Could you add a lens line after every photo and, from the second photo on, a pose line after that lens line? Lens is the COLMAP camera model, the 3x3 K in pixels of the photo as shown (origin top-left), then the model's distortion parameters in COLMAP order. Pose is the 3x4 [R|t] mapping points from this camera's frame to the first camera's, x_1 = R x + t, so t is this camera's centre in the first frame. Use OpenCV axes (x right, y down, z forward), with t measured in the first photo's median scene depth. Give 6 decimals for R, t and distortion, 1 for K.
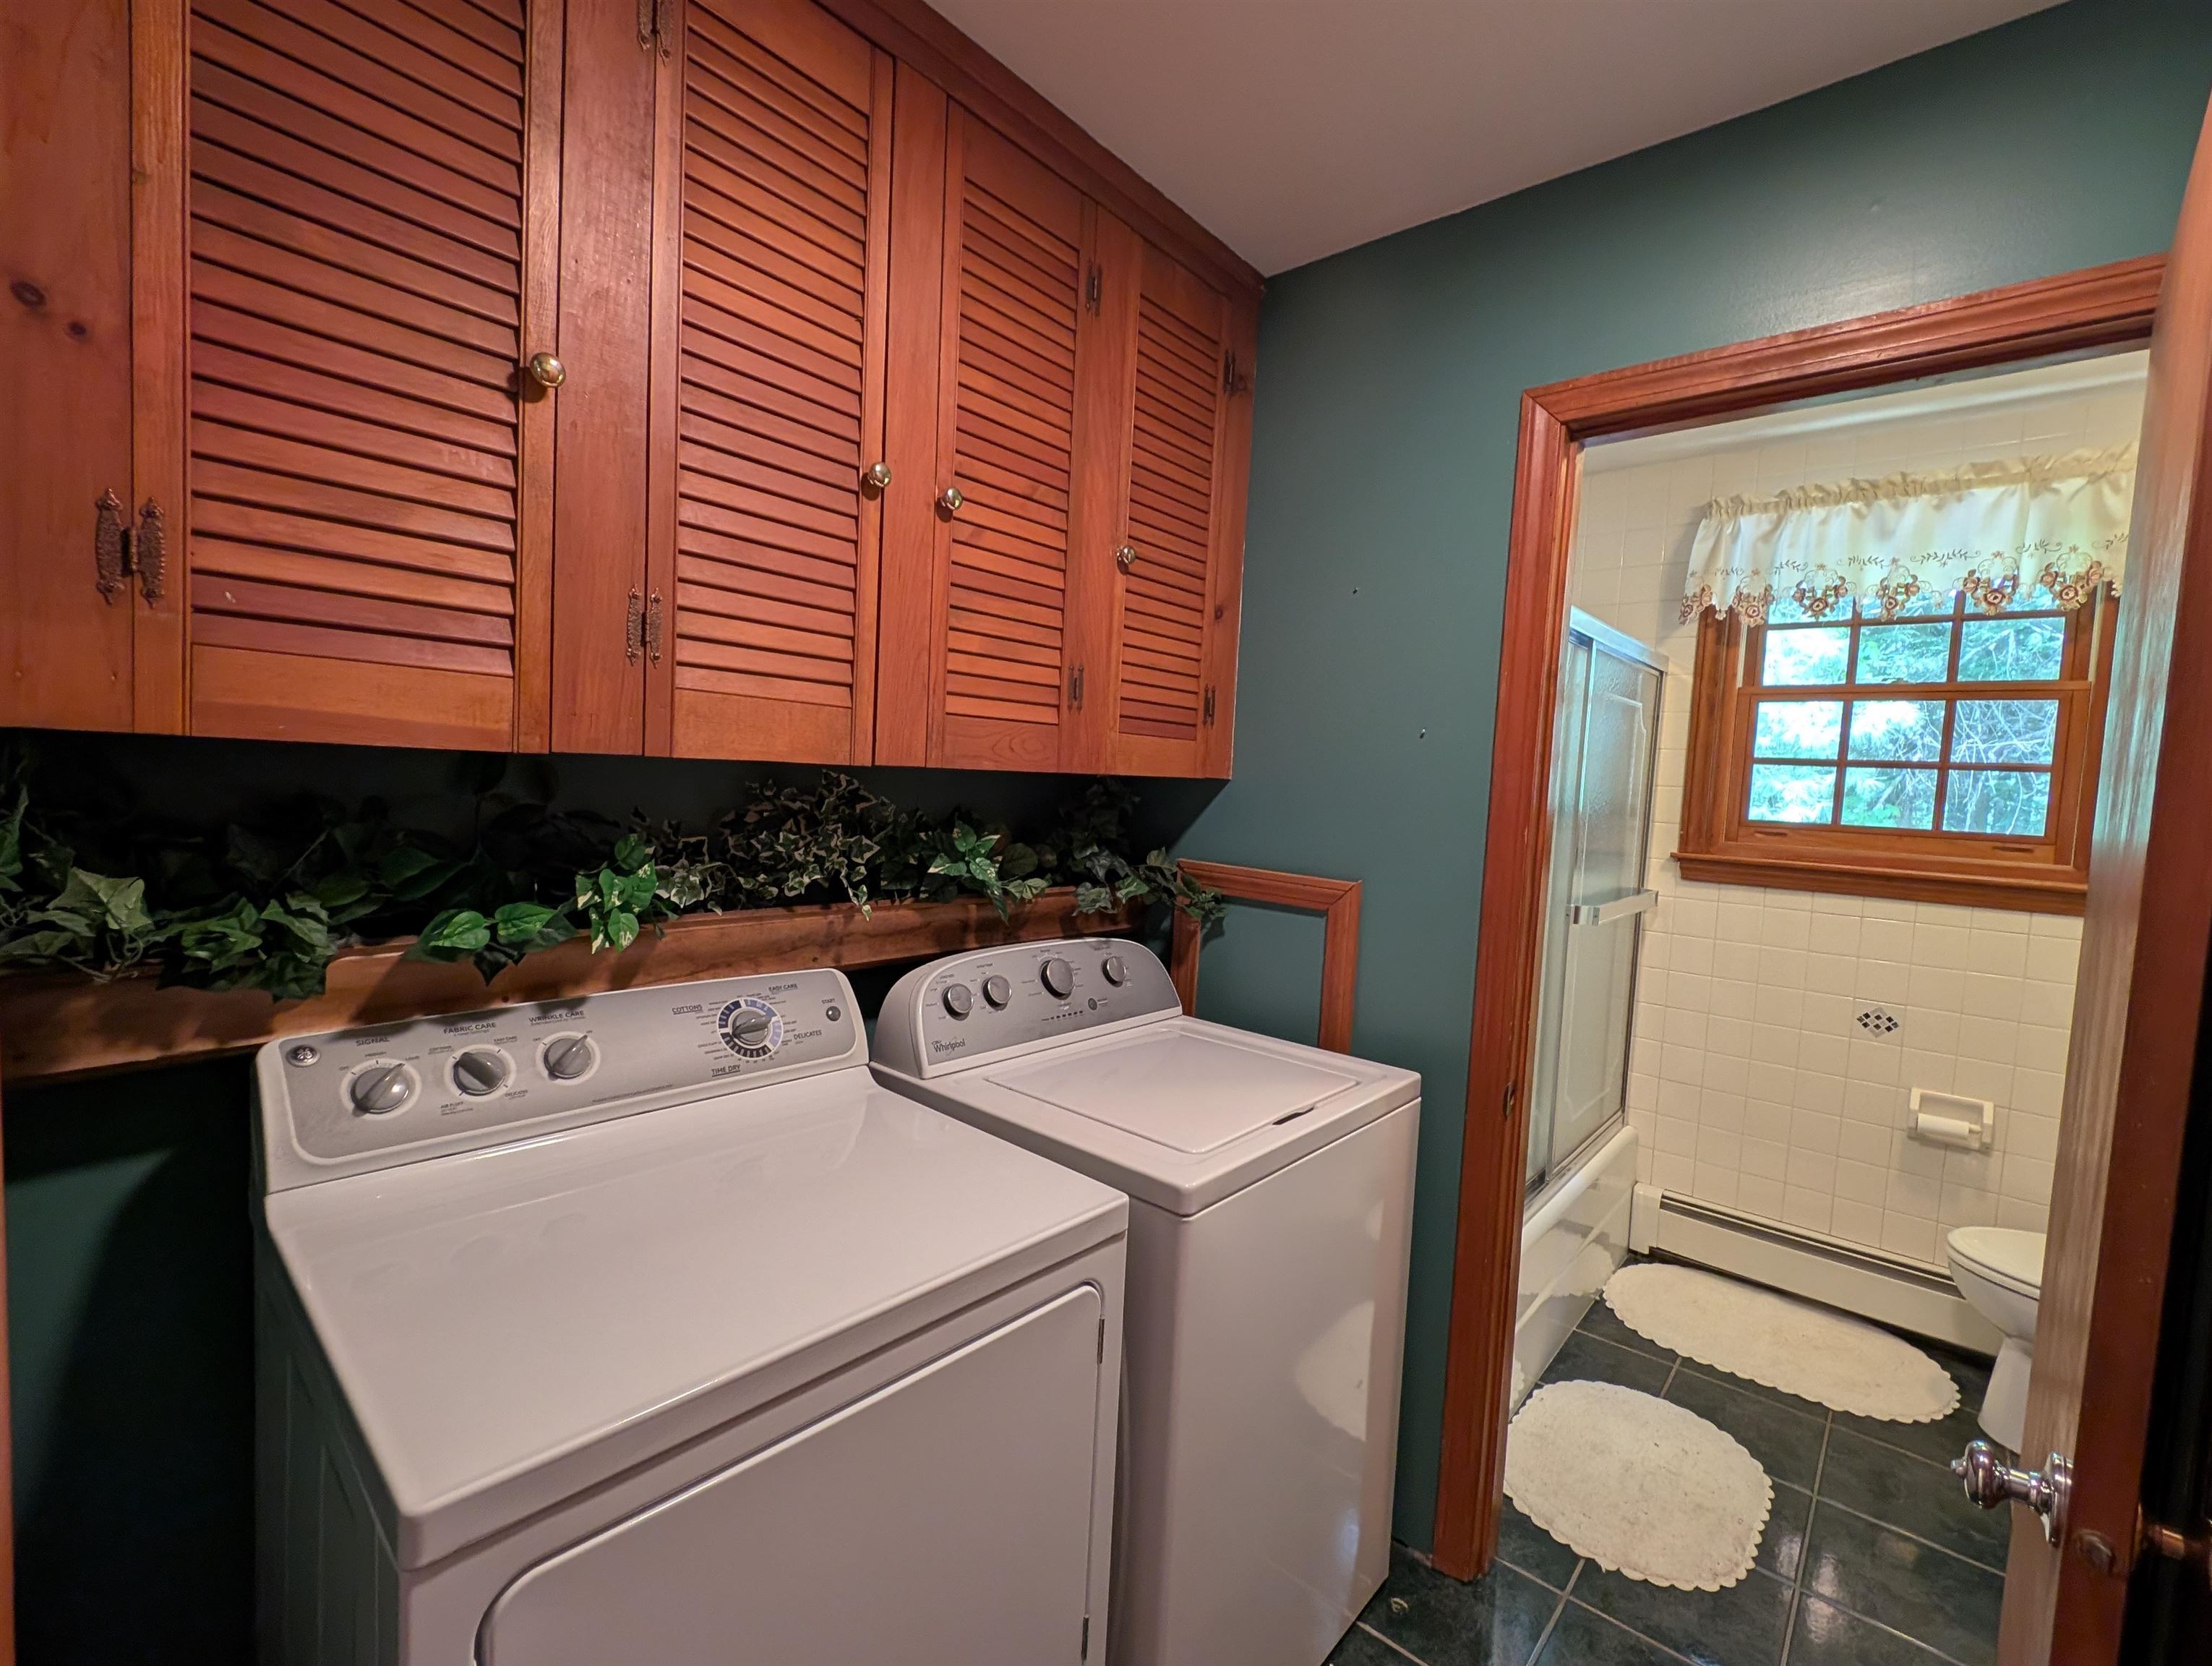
lens RADIAL K [[1001.6, 0, 1093.3], [0, 1001.6, 840.3], [0, 0, 1]] dist [0.020688, -0.007436]
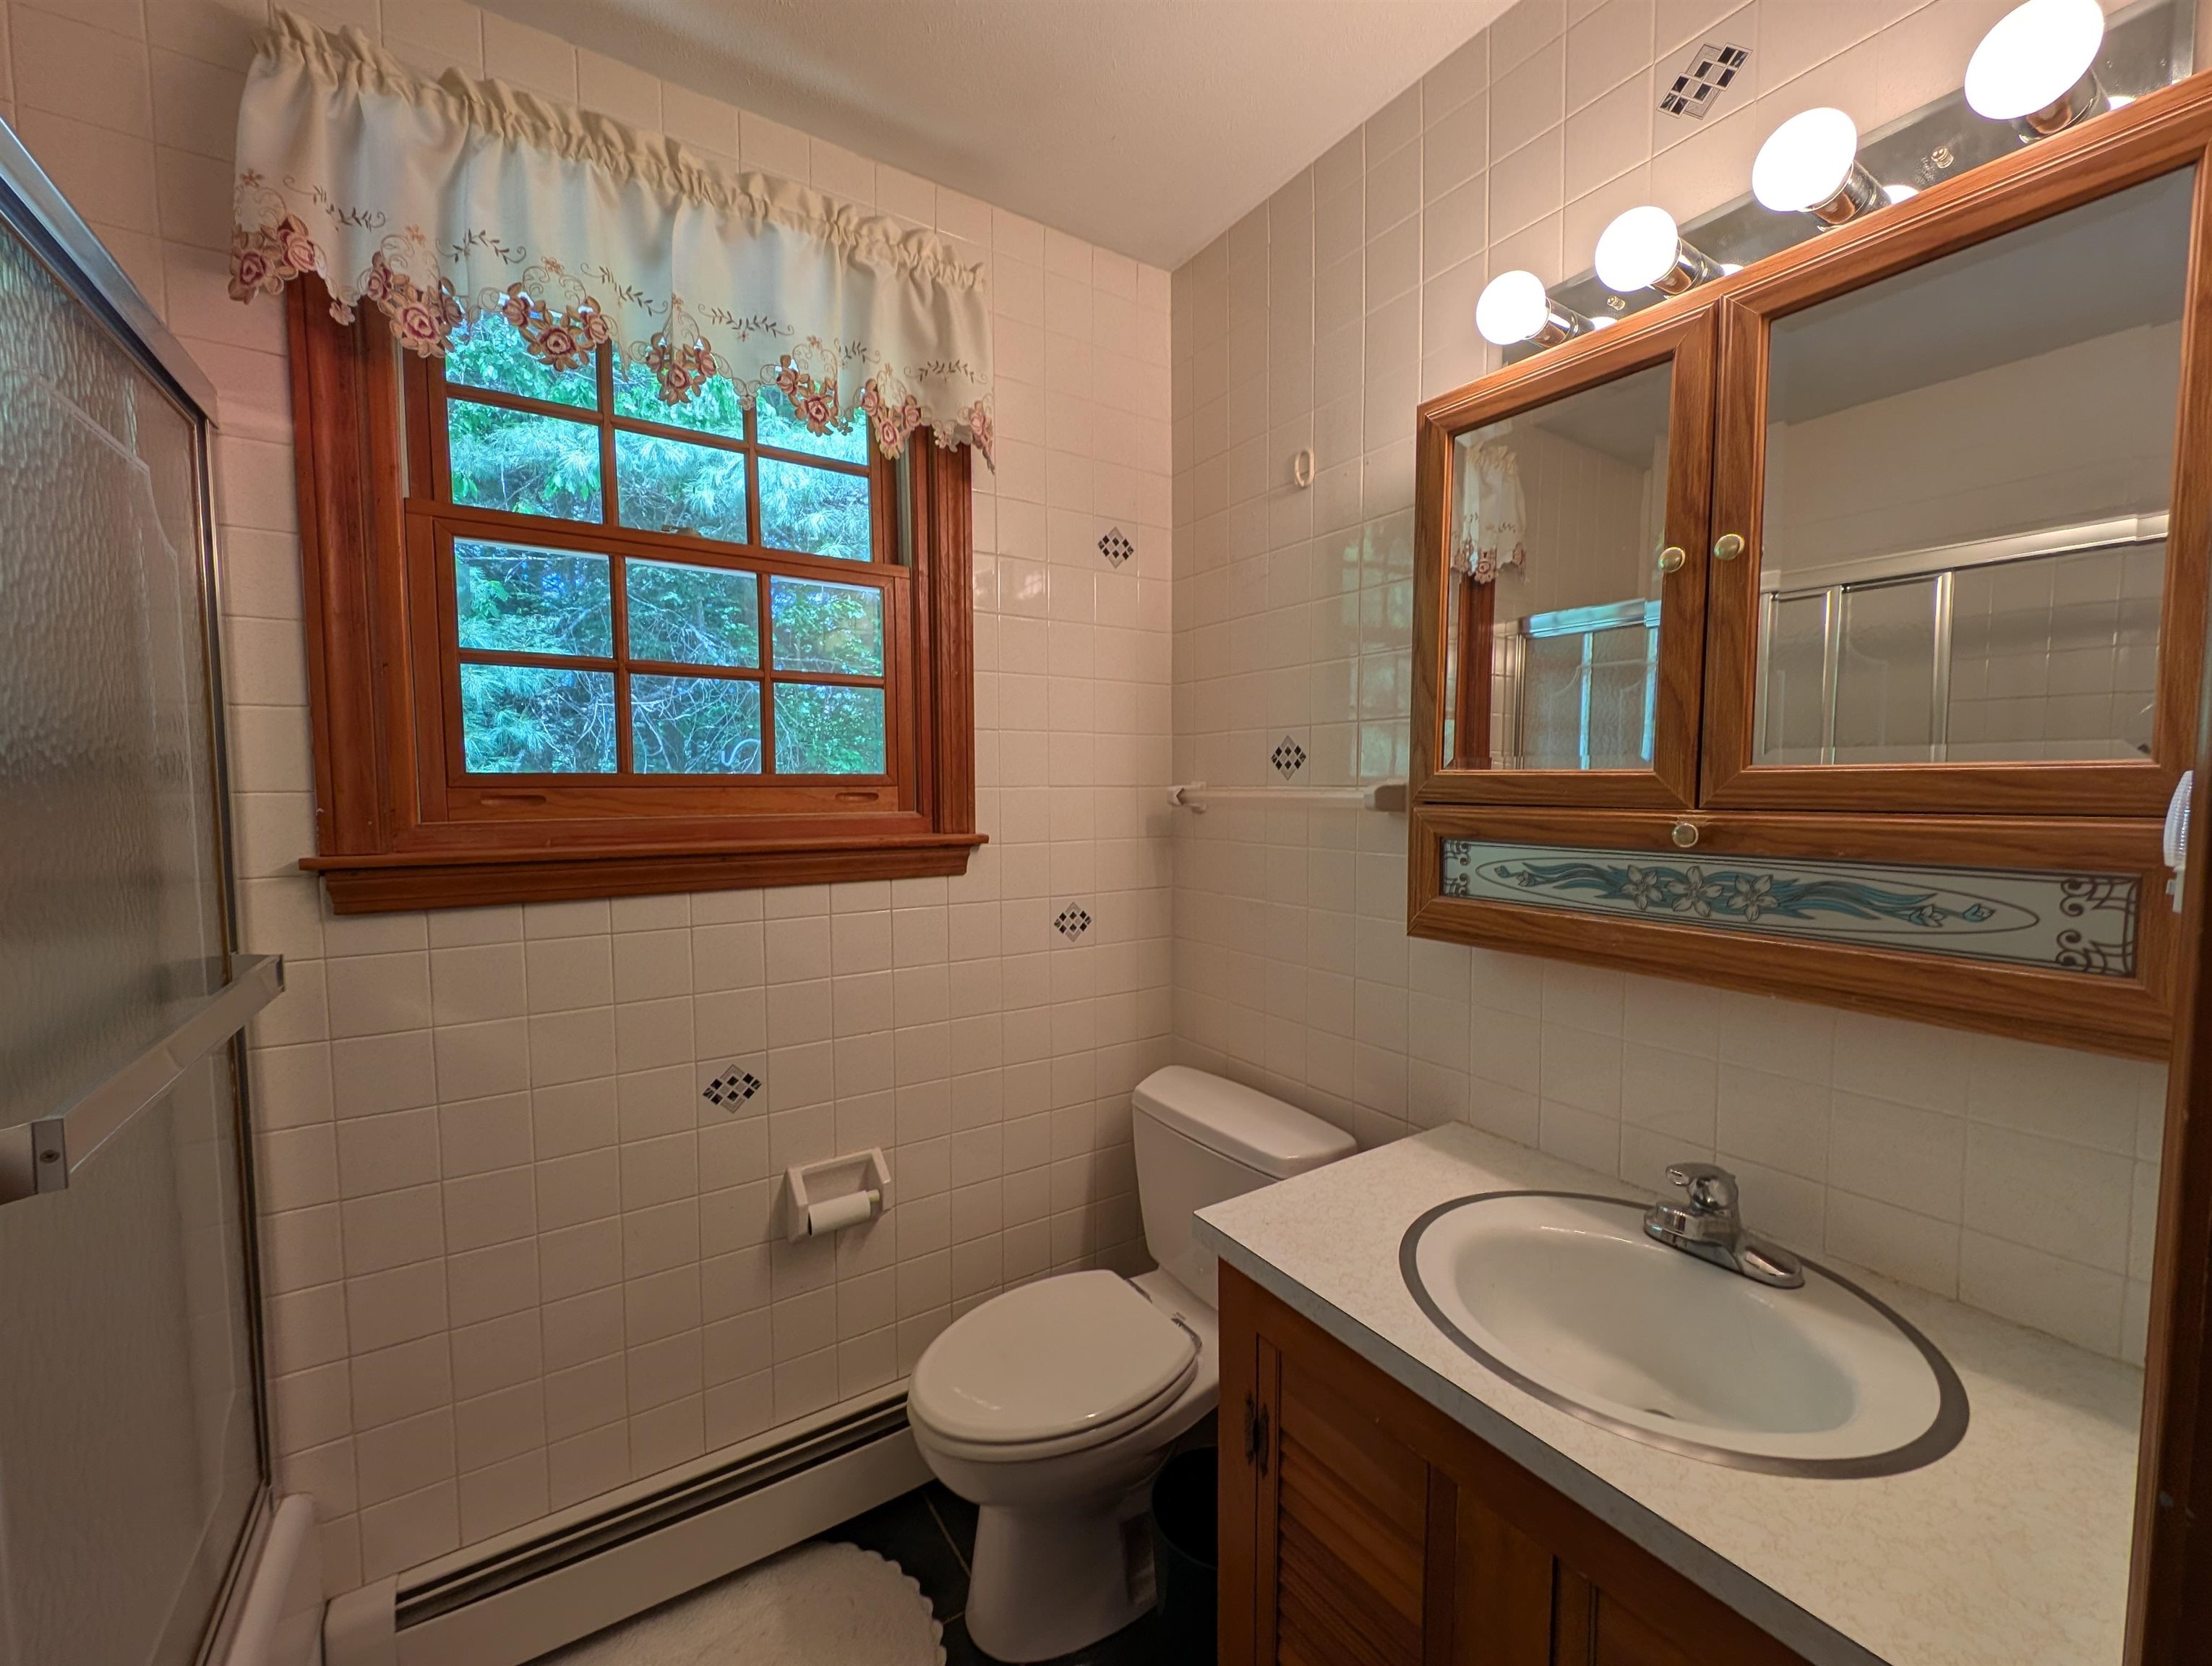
lens RADIAL K [[861.4, 0, 1094.5], [0, 861.4, 835.2], [0, 0, 1]] dist [0.001671, -0.001058]
pose [[0.261916, -0.116002, 0.958094, 0.323850], [0.074237, 0.992230, 0.099841, -0.010004], [-0.962231, 0.044976, 0.268493, 0.597983]]
